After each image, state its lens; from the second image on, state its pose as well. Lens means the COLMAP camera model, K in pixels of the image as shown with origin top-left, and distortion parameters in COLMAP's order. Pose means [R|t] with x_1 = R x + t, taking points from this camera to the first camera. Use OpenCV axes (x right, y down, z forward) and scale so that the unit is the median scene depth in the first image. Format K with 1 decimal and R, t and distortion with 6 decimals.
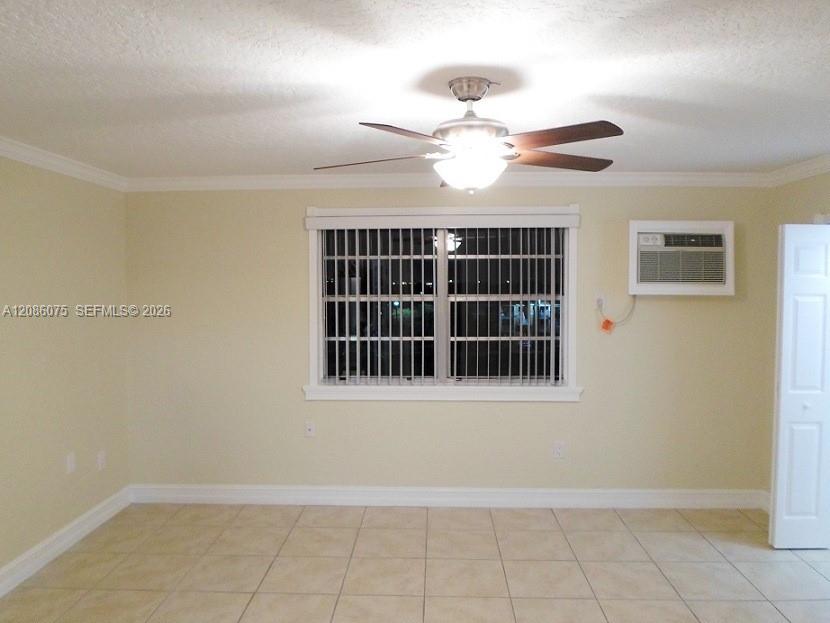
lens RADIAL K [[649.1, 0, 412.3], [0, 649.1, 304.6], [0, 0, 1]] dist [-0.006245, -0.005497]
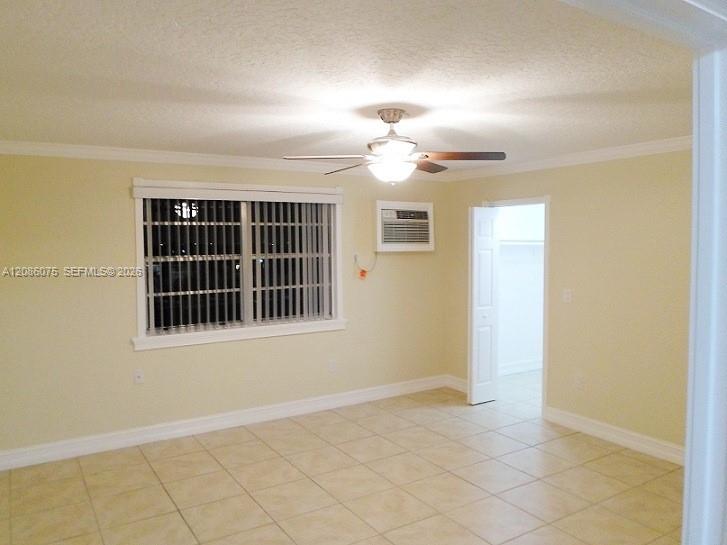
lens RADIAL K [[559.3, 0, 363.5], [0, 559.3, 272.5], [0, 0, 1]] dist [-0.003624, -0.001778]
pose [[0.826227, -0.036476, 0.562155, -0.397440], [0.029361, 0.999334, 0.021689, 0.003154], [-0.562572, -0.001414, 0.826747, -0.014263]]
